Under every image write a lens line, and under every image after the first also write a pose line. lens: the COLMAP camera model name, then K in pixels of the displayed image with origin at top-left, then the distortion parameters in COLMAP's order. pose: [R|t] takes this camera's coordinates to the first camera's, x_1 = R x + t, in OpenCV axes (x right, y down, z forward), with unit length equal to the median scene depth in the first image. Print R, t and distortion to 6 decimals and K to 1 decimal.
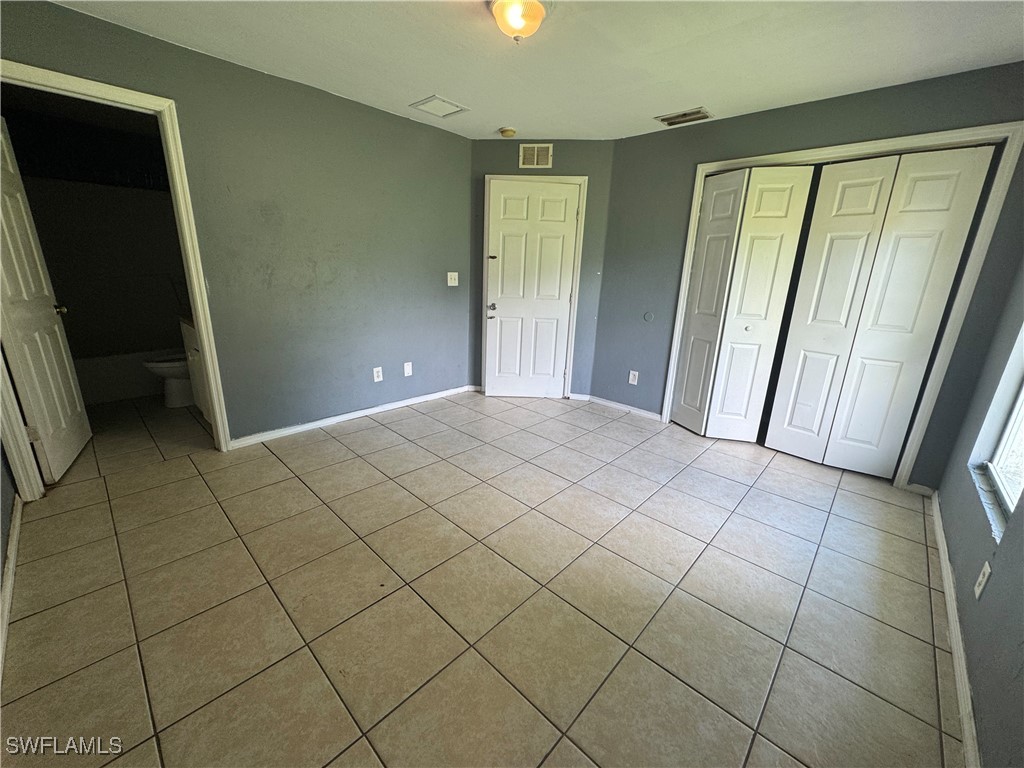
lens RADIAL K [[406.4, 0, 512.0], [0, 406.4, 384.0], [0, 0, 1]] dist [-0.001816, -0.000167]
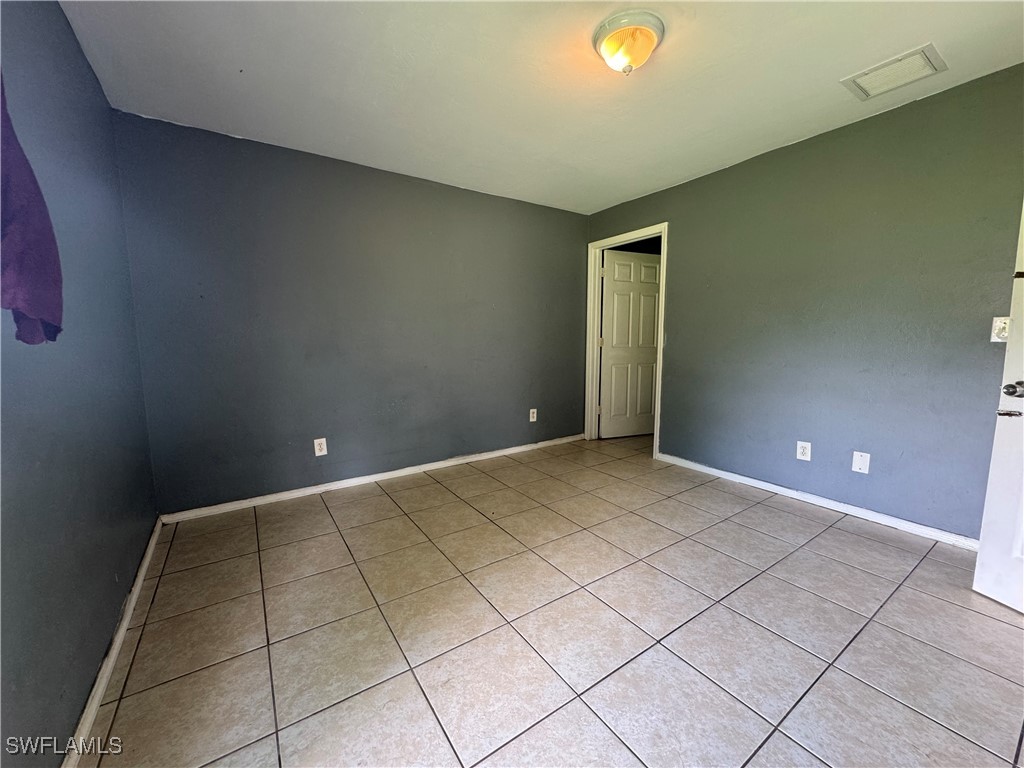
lens RADIAL K [[406.4, 0, 512.0], [0, 406.4, 384.0], [0, 0, 1]] dist [-0.001816, -0.000167]
pose [[-0.218731, 0.079270, -0.972560, 0.862630], [-0.275764, 0.951044, 0.139536, -0.159200], [0.936008, 0.298718, -0.186163, 0.919265]]
